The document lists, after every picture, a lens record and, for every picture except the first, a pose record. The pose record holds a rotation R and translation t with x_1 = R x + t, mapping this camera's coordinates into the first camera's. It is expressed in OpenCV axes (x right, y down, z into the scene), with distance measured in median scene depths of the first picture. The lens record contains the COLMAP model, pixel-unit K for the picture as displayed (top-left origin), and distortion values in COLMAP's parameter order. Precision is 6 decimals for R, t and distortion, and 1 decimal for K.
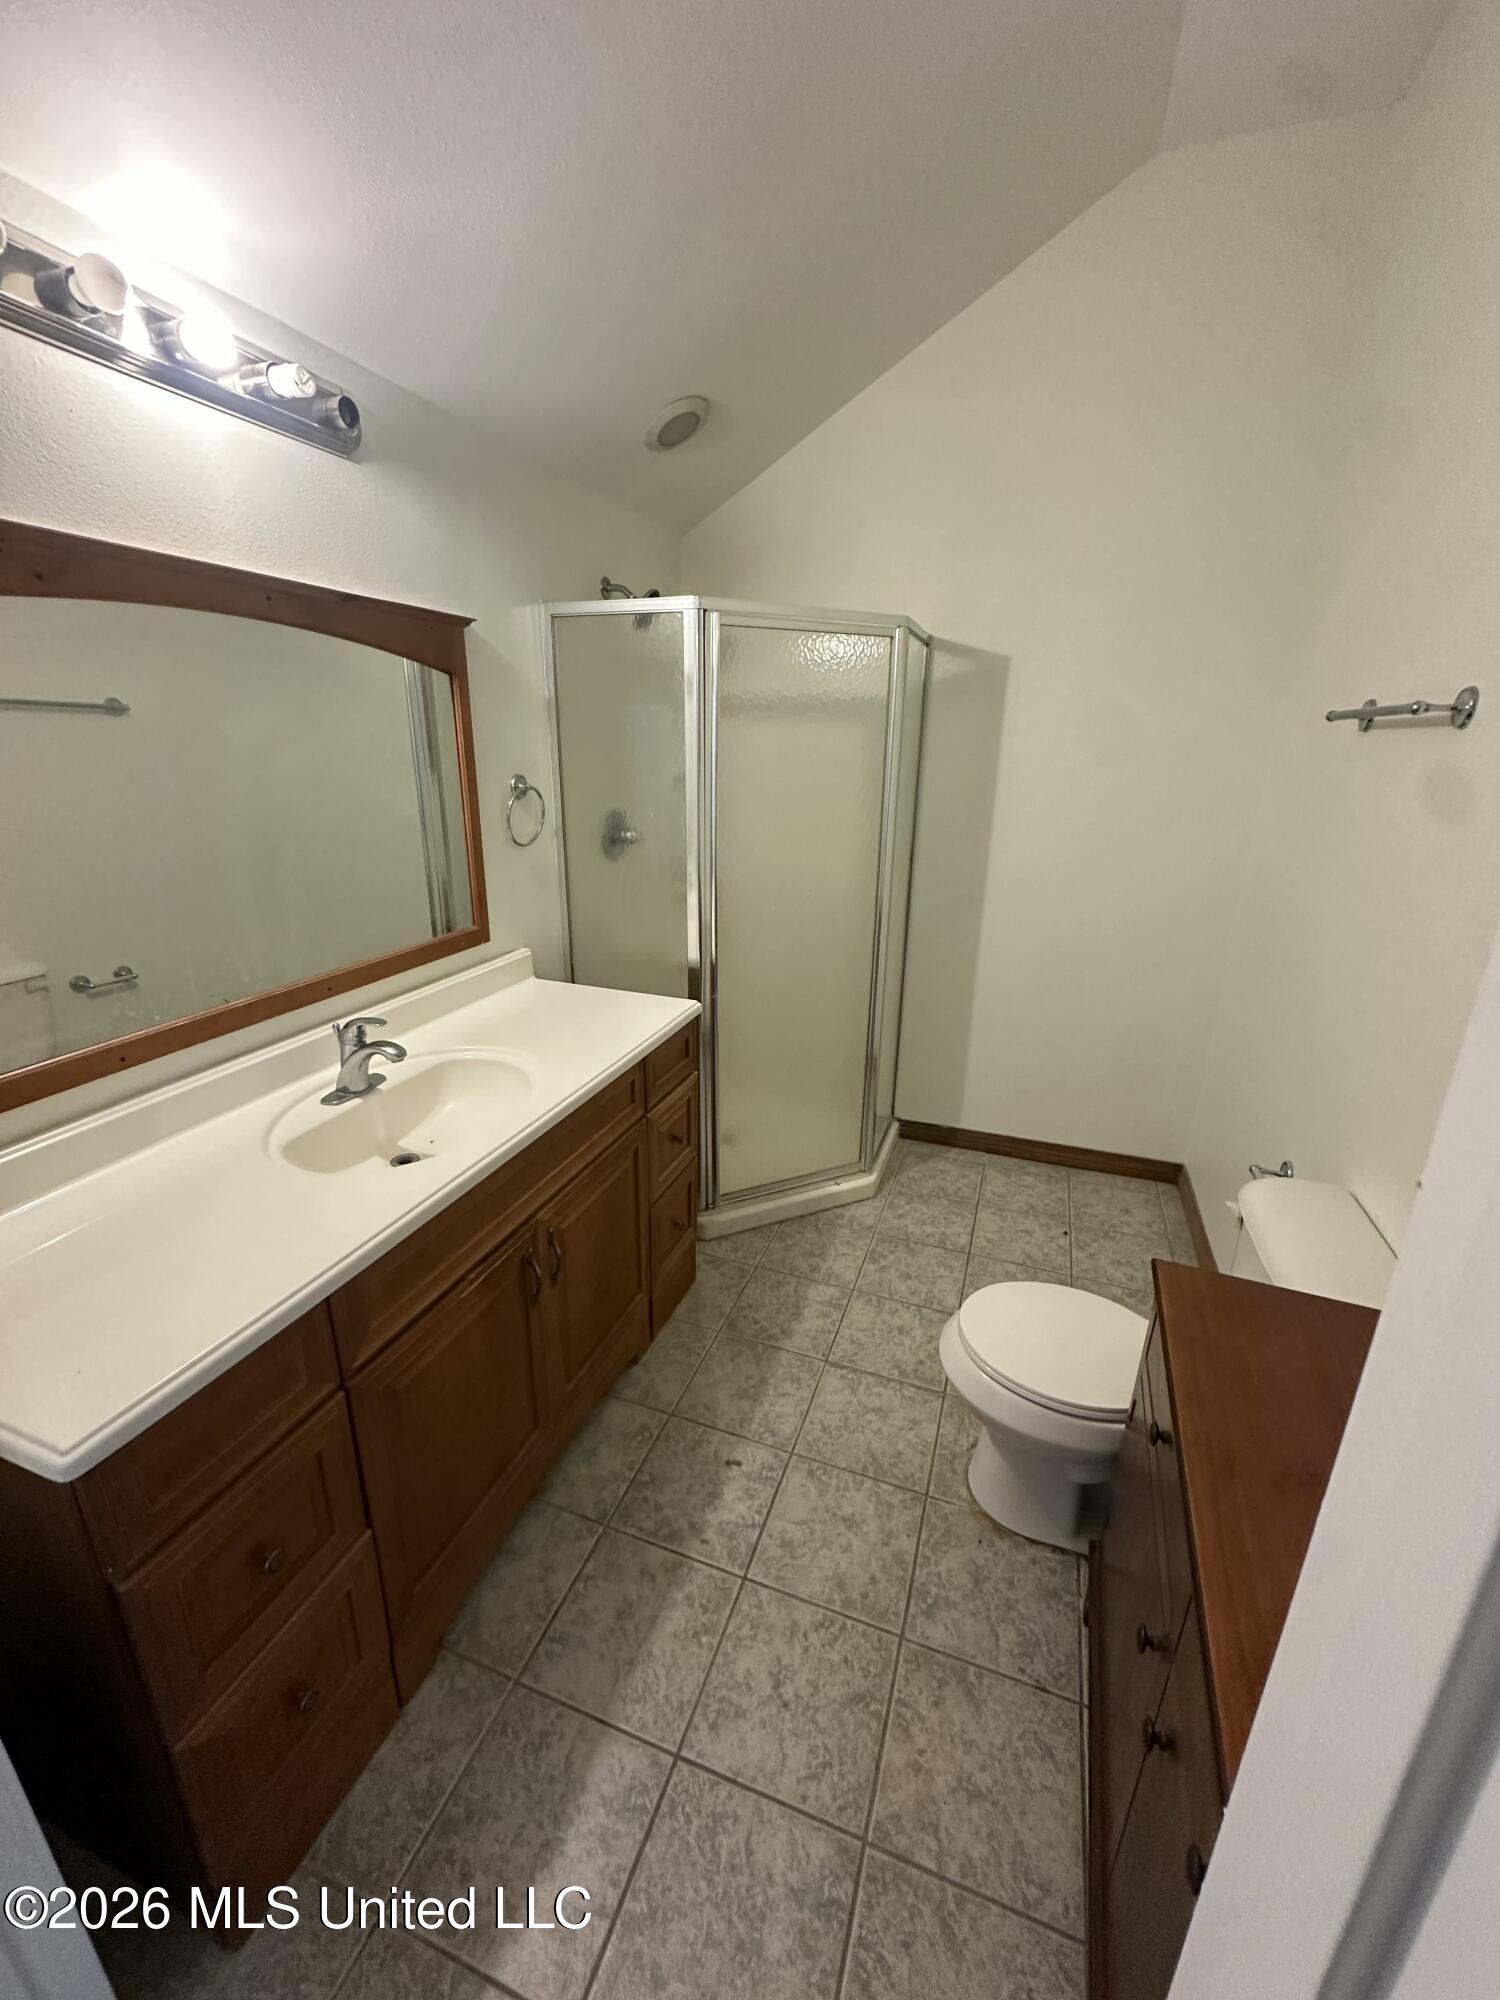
lens RADIAL K [[802.8, 0, 750.0], [0, 802.8, 1000.0], [0, 0, 1]] dist [-0.000851, -0.000283]
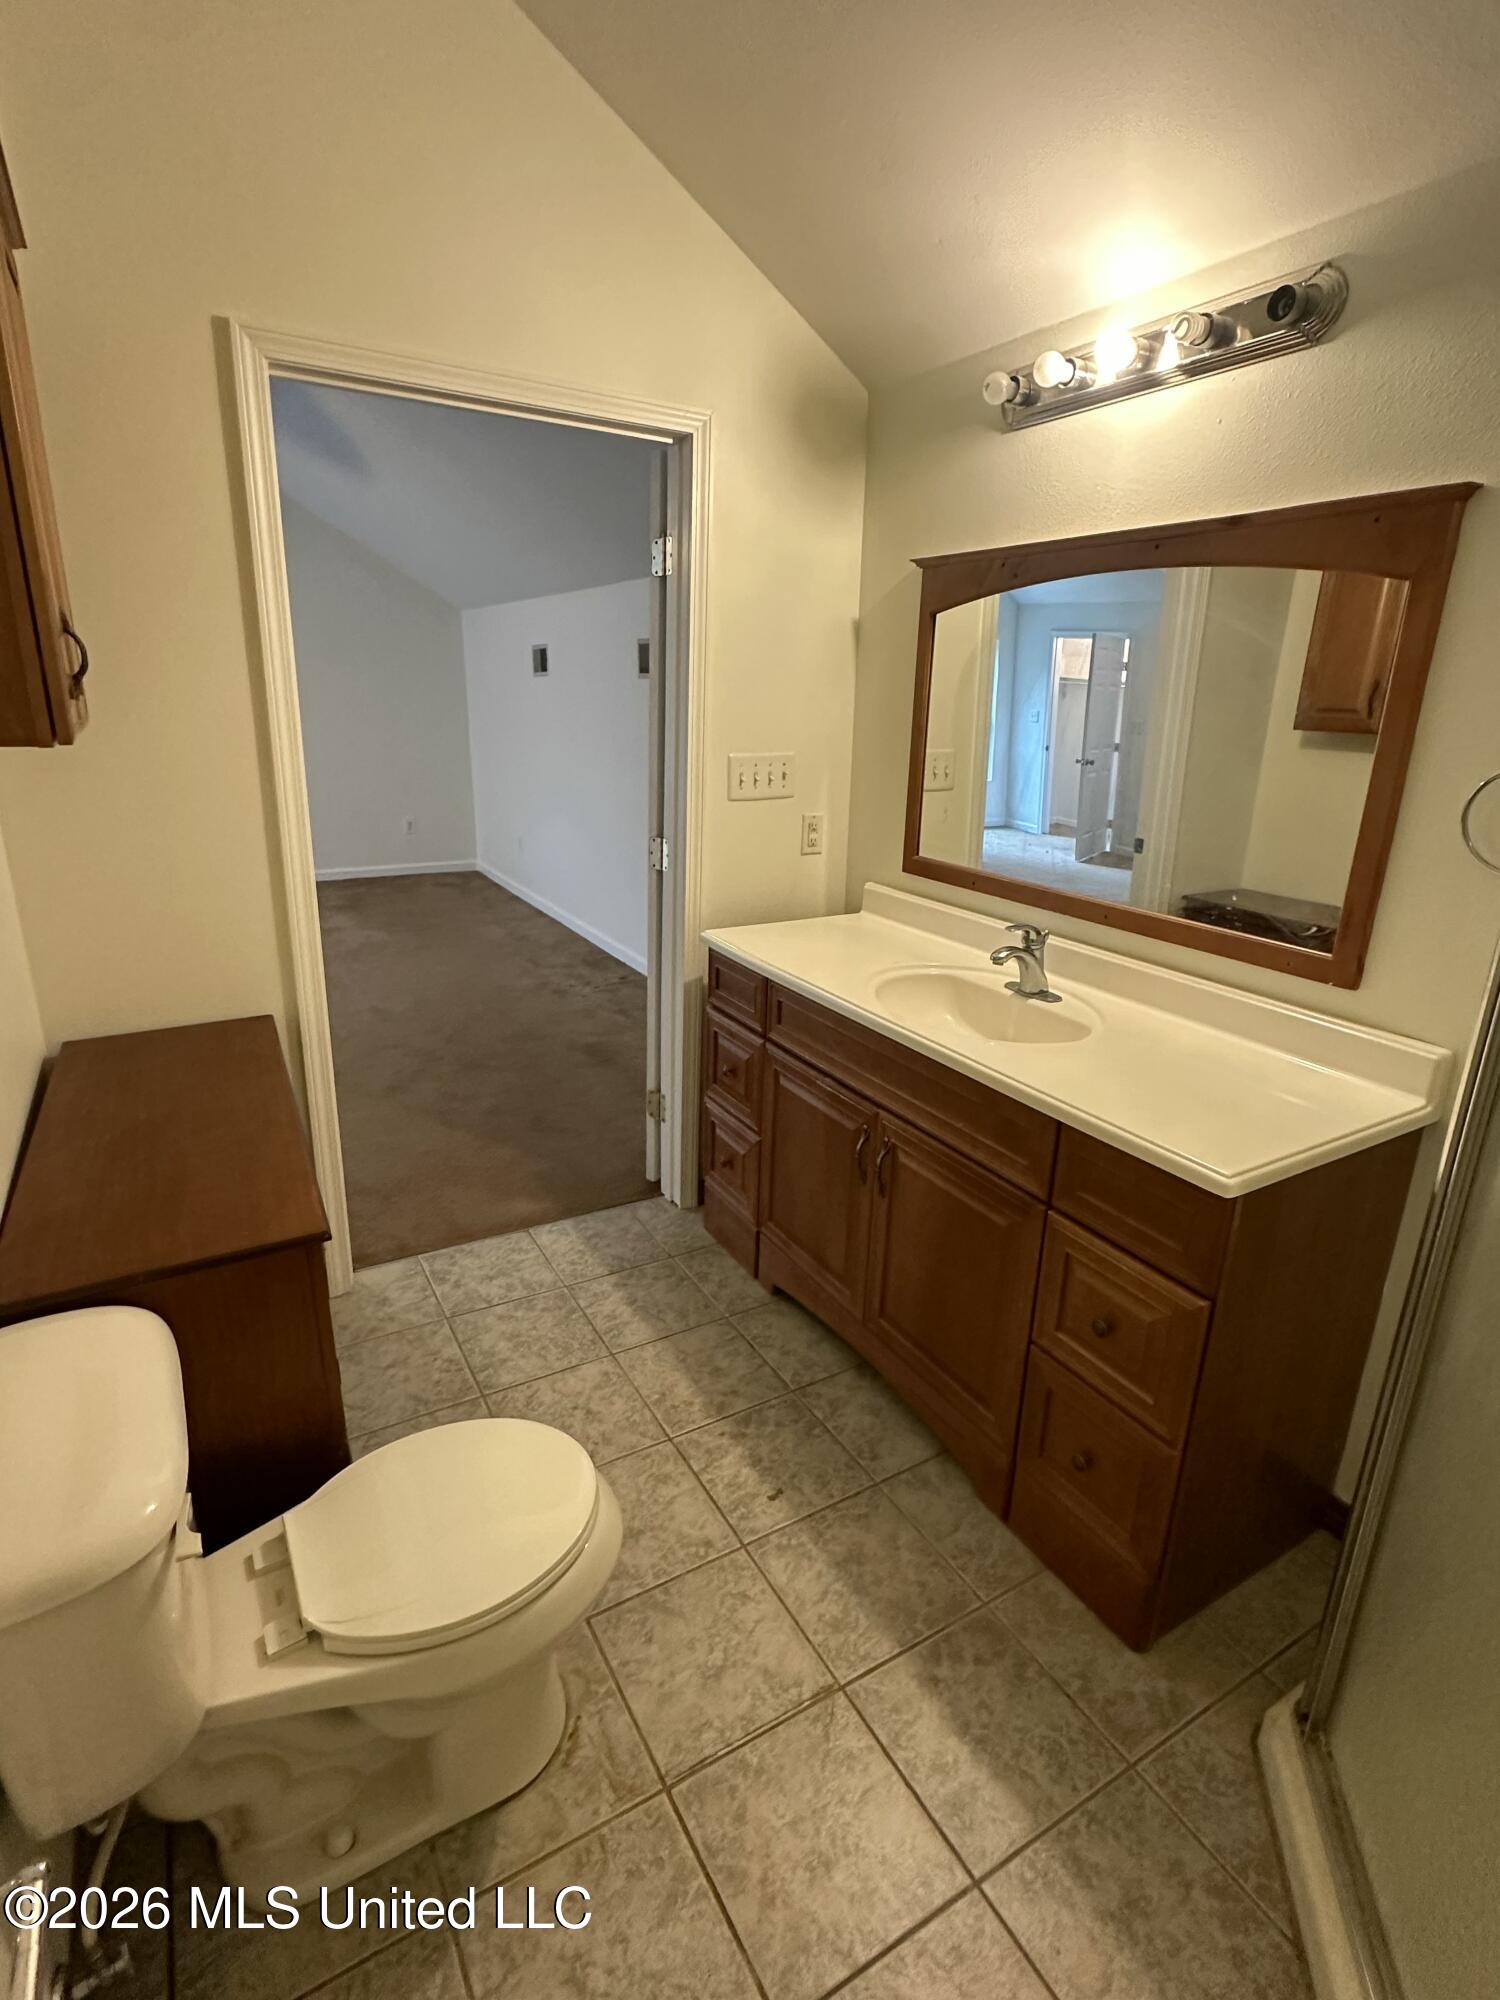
lens RADIAL K [[997.6, 0, 750.0], [0, 997.6, 1000.0], [0, 0, 1]] dist [0.000887, 0.000301]
pose [[-0.636787, 0.202067, -0.744091, 0.722530], [-0.272889, 0.843521, 0.462605, -0.380874], [0.721134, 0.497635, -0.482001, 1.290730]]
